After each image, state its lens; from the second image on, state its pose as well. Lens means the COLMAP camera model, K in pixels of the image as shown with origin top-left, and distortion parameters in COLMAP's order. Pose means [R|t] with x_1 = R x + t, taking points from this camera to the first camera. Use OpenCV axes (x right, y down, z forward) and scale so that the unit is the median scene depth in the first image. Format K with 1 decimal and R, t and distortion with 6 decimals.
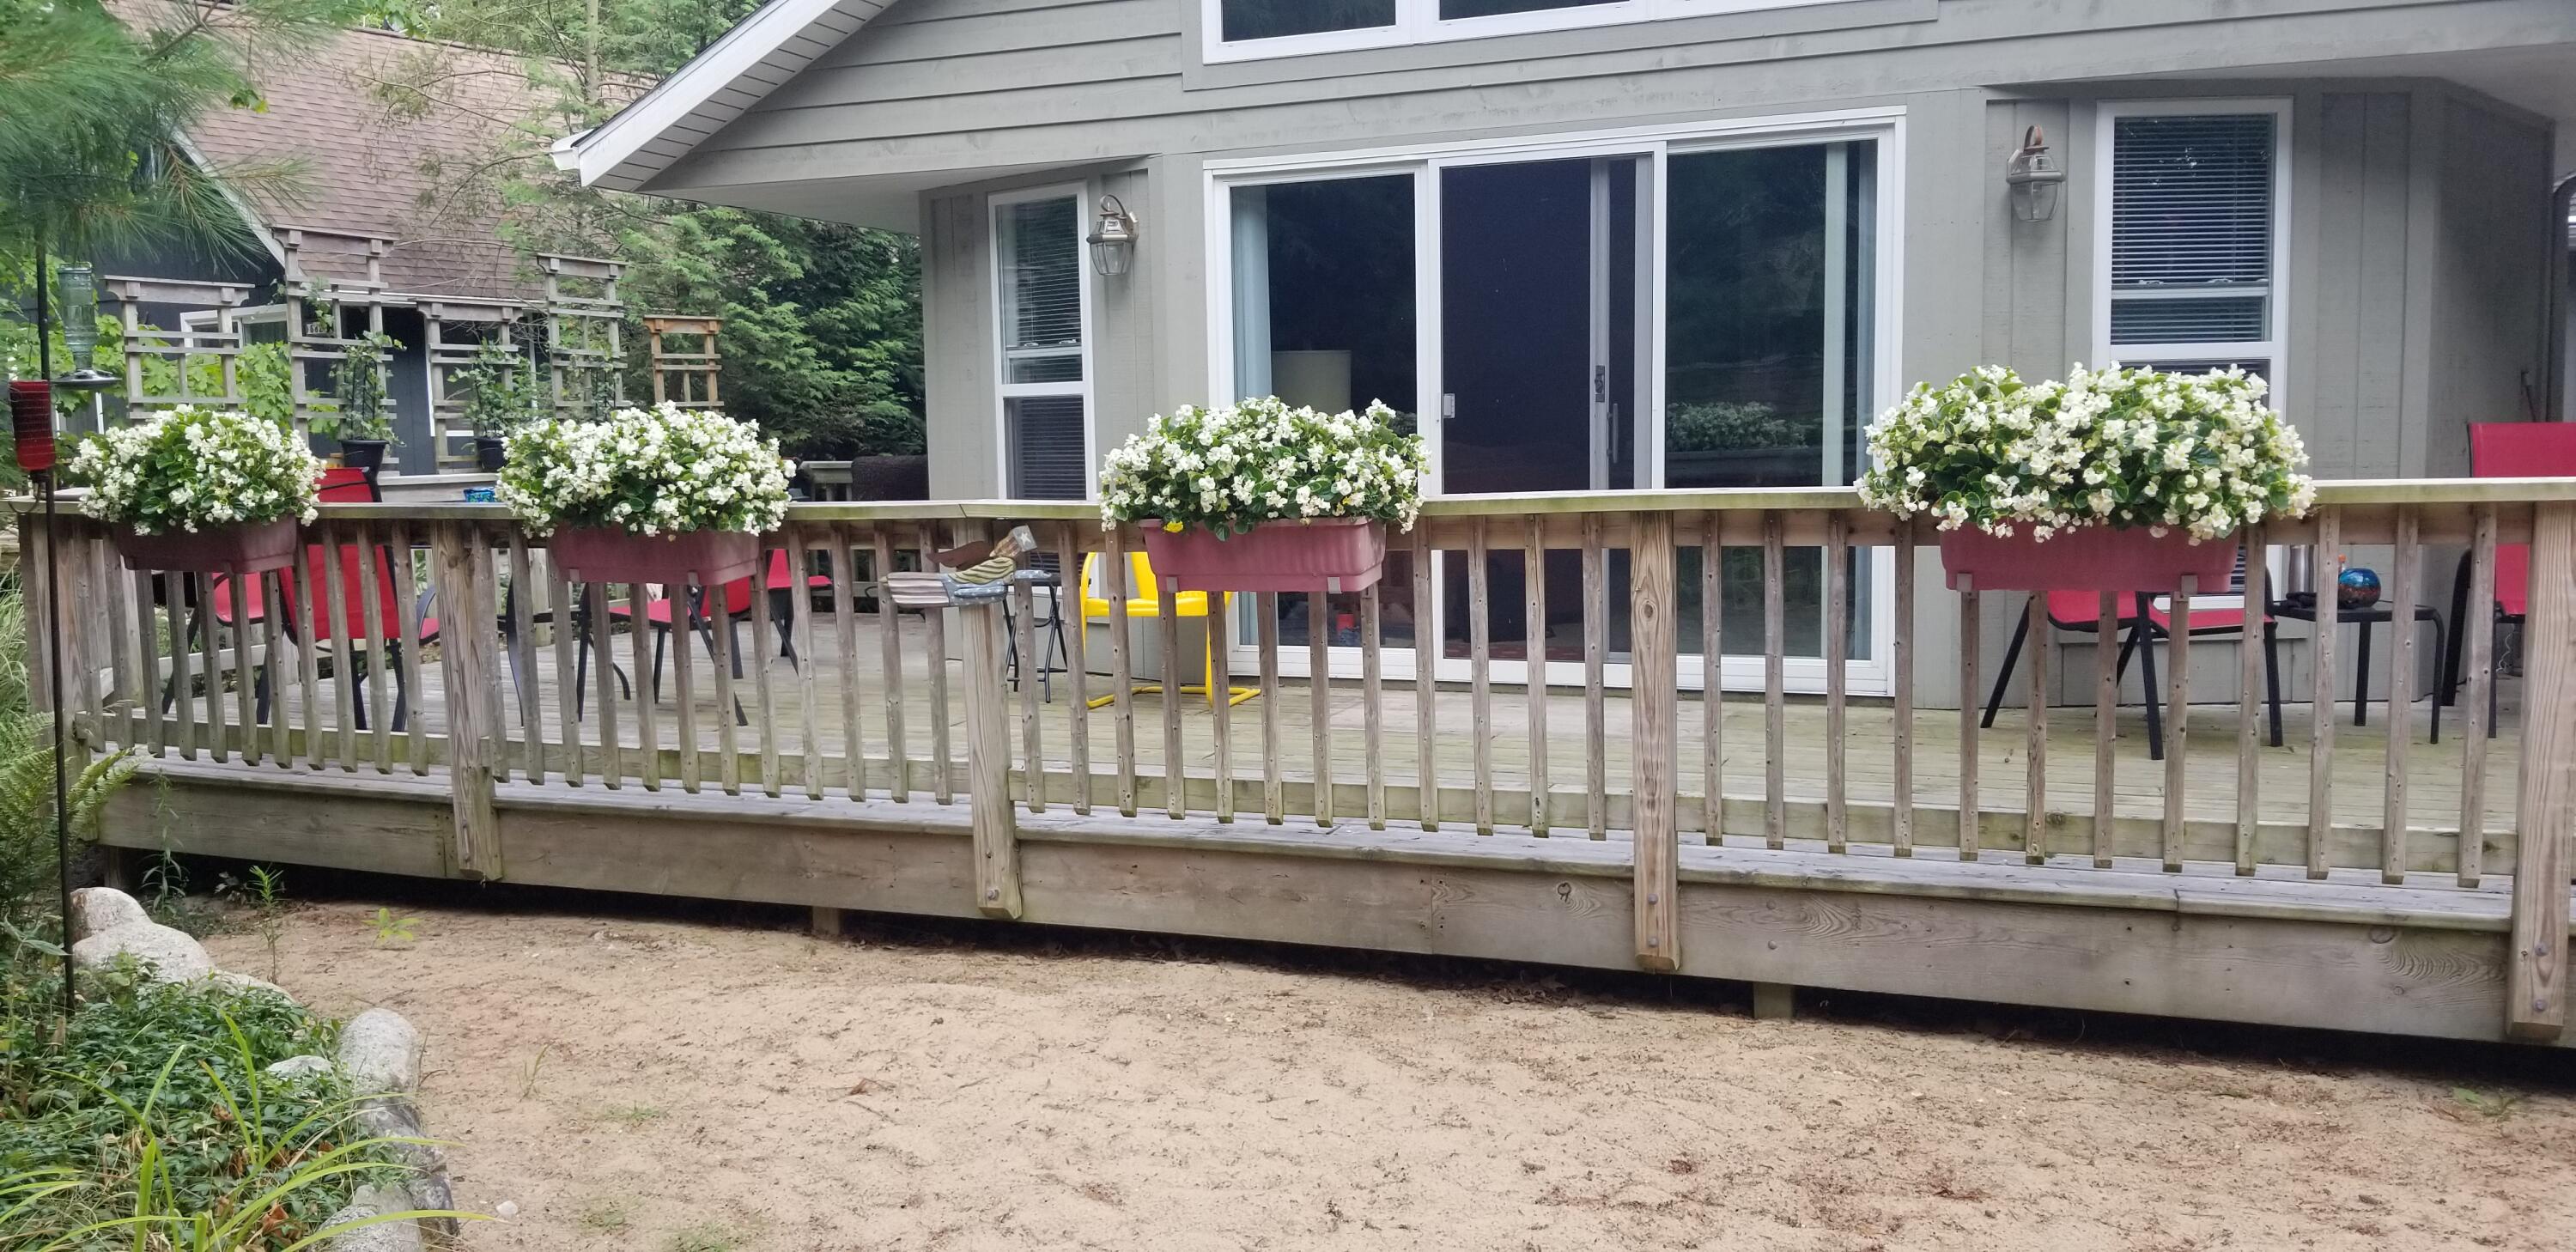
lens RADIAL K [[2007.3, 0, 1239.7], [0, 2007.3, 641.8], [0, 0, 1]] dist [0.037388, -0.011010]
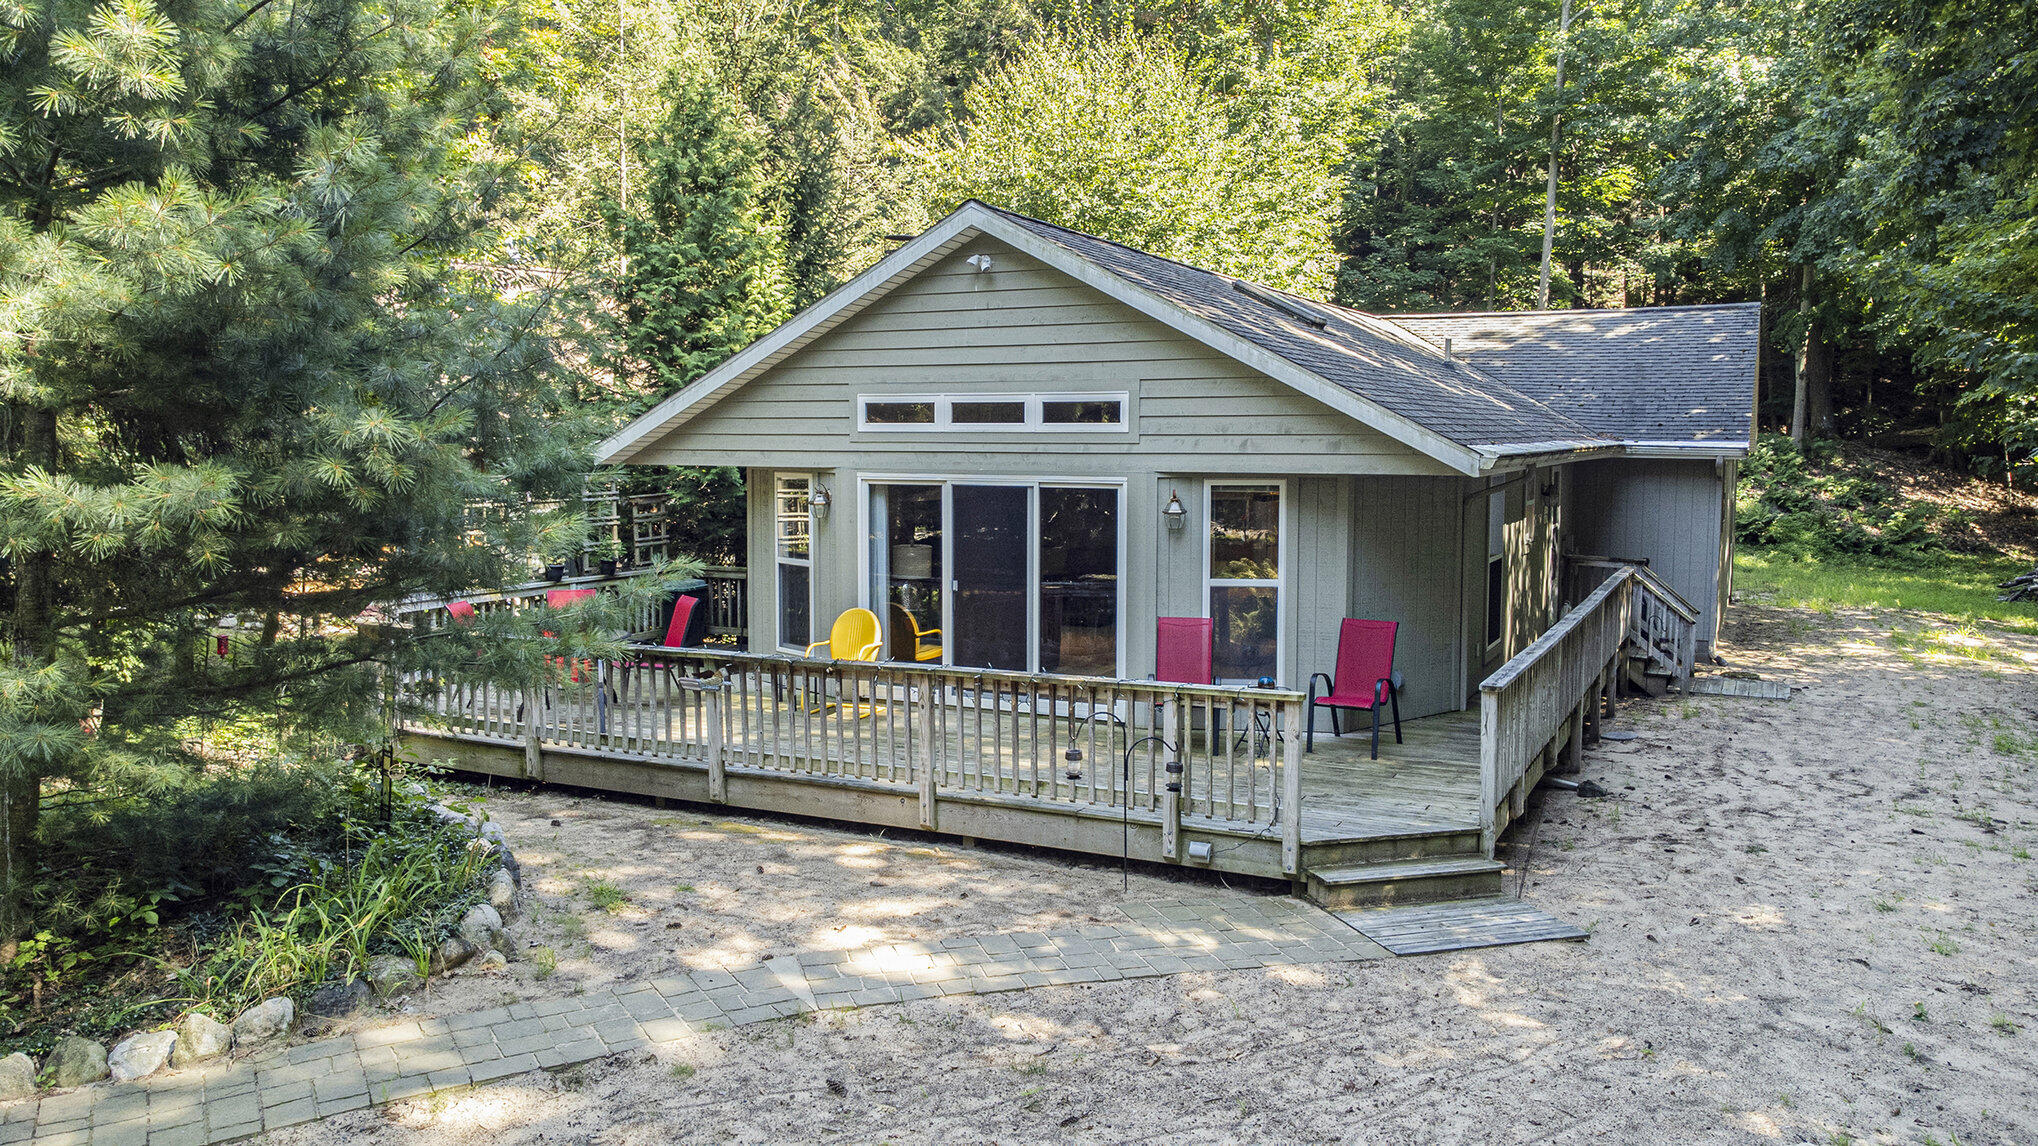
lens RADIAL K [[1527.0, 0, 1019.0], [0, 1527.0, 573.0], [0, 0, 1]] dist [0.025957, 0.002580]
pose [[0.997080, 0.028001, -0.071045, 0.440986], [-0.028930, 0.999509, -0.012071, -0.166400], [0.070672, 0.014091, 0.997400, -1.082571]]
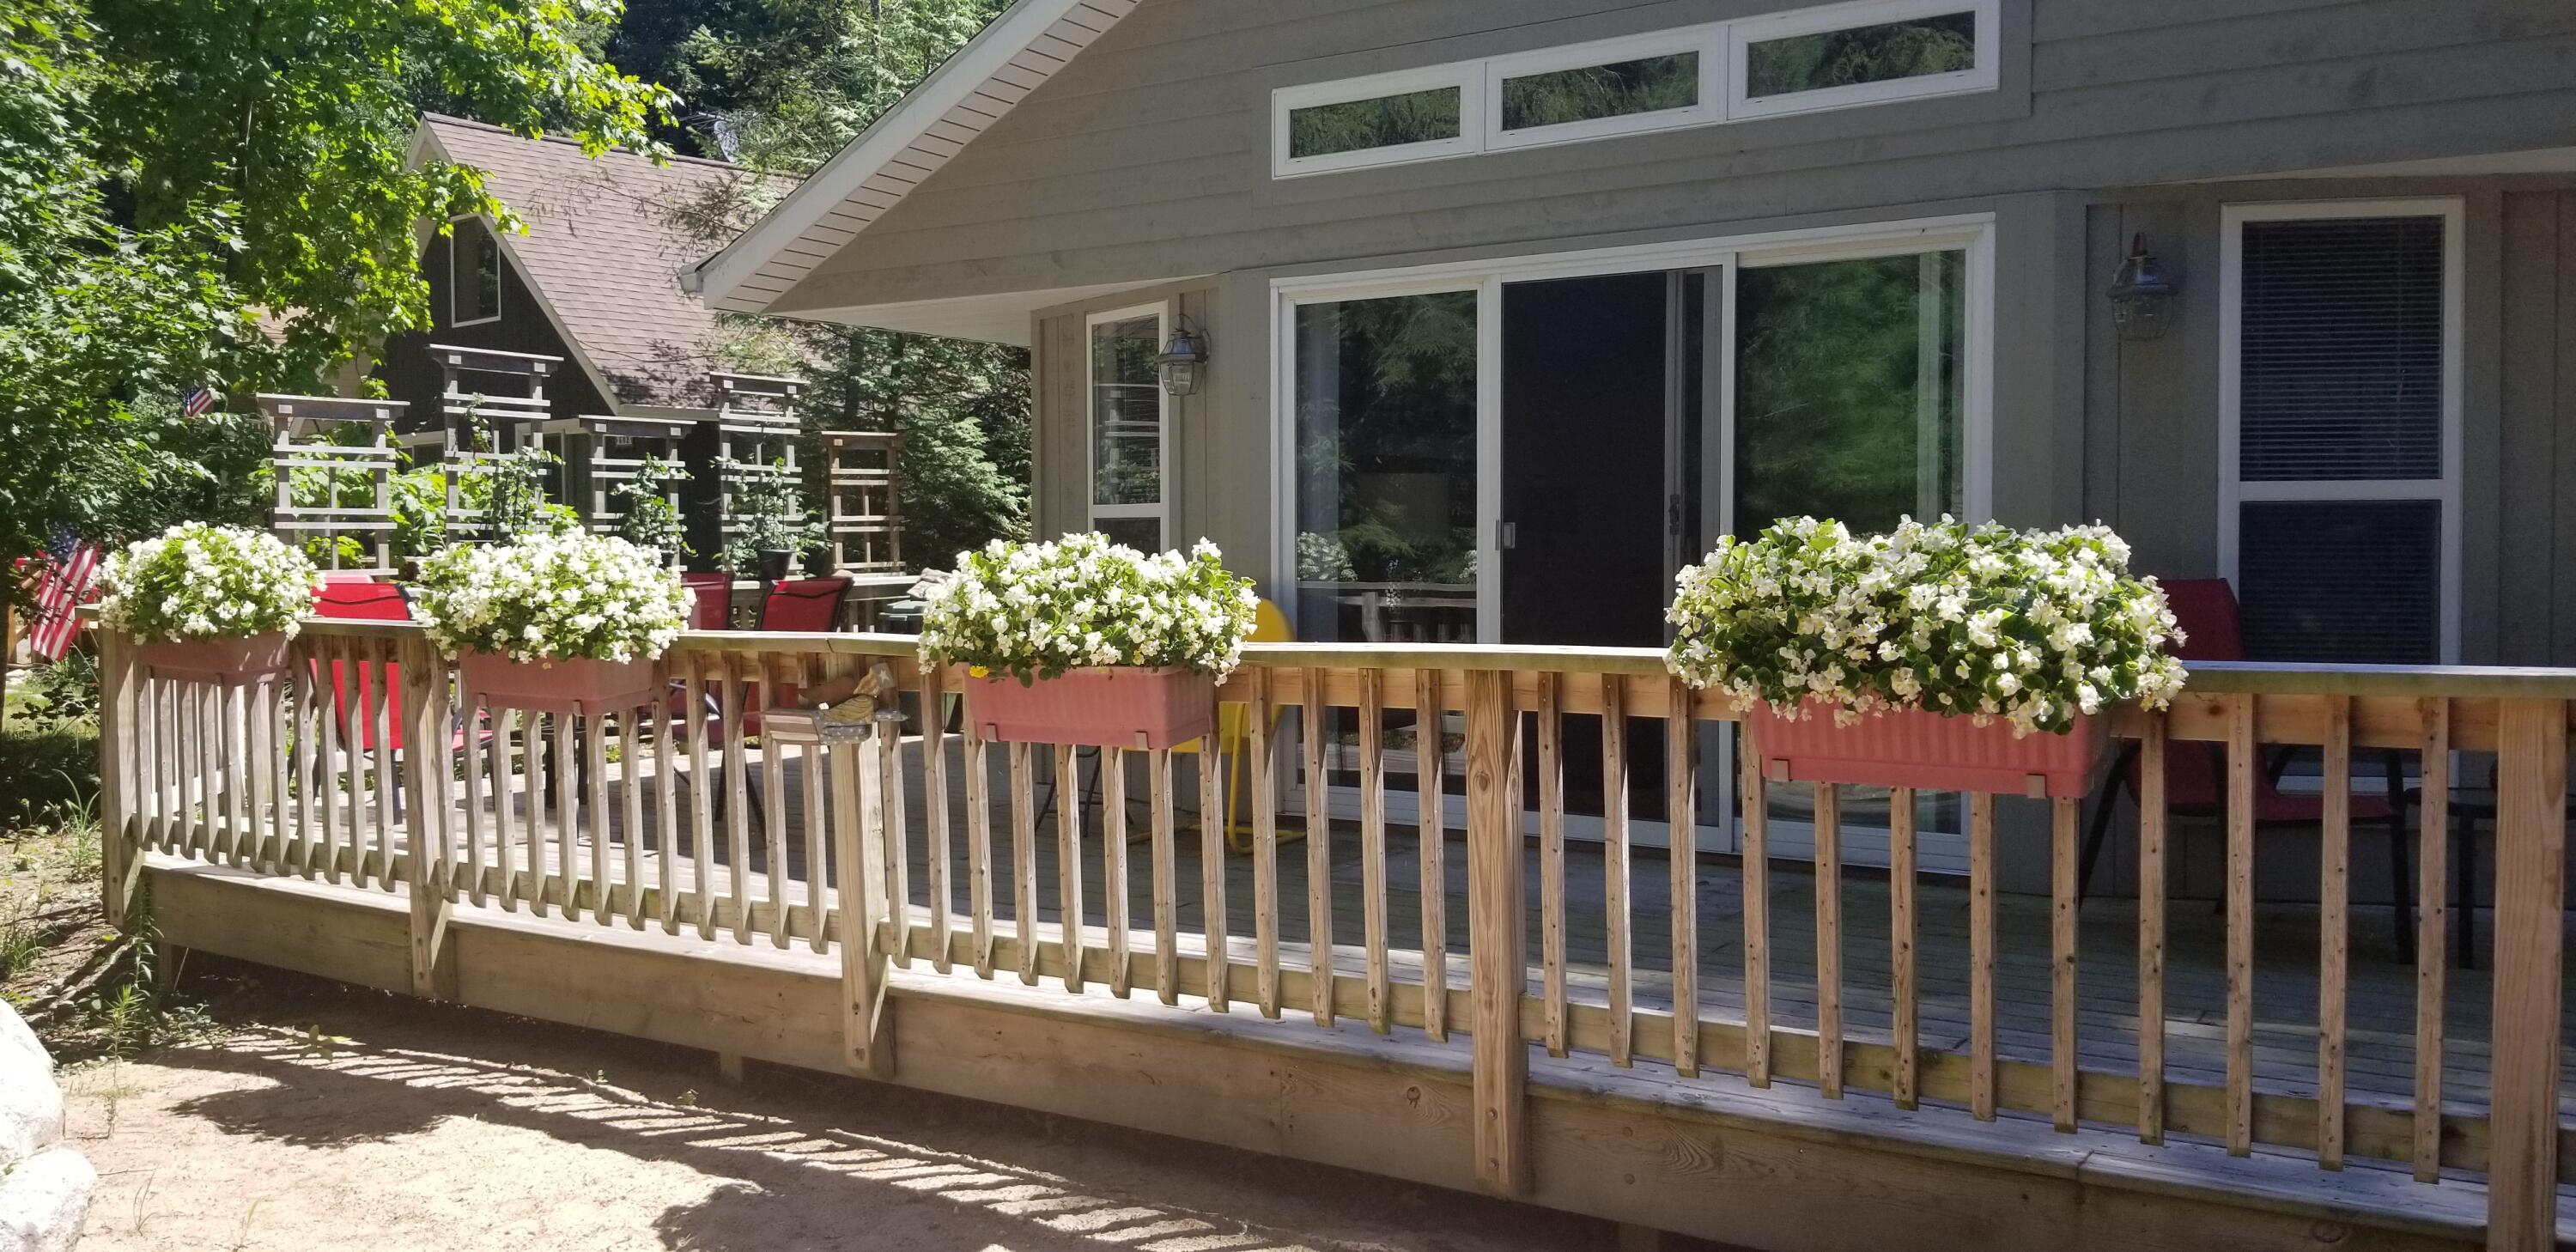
lens RADIAL K [[2007.3, 0, 1239.7], [0, 2007.3, 641.8], [0, 0, 1]] dist [0.037388, -0.011010]
pose [[0.982161, 0.026080, -0.186226, 0.229597], [-0.036266, 0.998014, -0.051505, -0.024760], [0.184513, 0.057340, 0.981156, 0.102196]]
